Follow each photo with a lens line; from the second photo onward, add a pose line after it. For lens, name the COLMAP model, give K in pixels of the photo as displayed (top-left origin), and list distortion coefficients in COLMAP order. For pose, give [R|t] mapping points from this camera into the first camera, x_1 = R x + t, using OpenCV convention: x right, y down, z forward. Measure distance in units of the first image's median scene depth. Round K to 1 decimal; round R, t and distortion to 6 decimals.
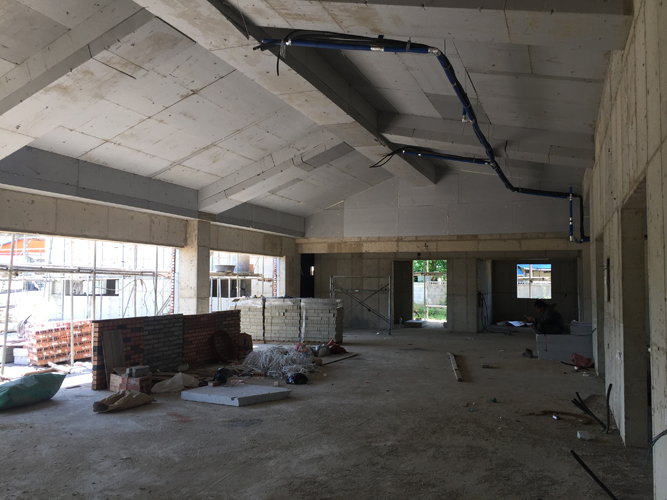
lens RADIAL K [[559.9, 0, 334.4], [0, 559.9, 249.2], [0, 0, 1]] dist [0.008459, 0.001595]
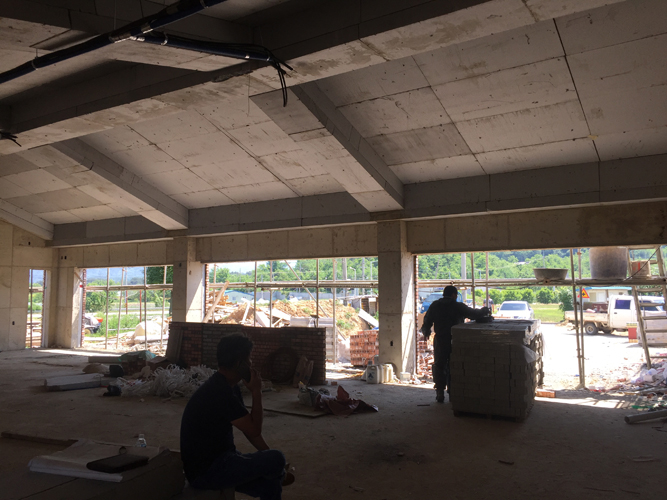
lens RADIAL K [[559.9, 0, 334.2], [0, 559.9, 251.5], [0, 0, 1]] dist [0.008459, 0.001595]
pose [[-0.159725, -0.086327, -0.983380, 0.664553], [0.051139, 0.994108, -0.095575, 0.077635], [0.985836, -0.065554, -0.154370, 1.146193]]
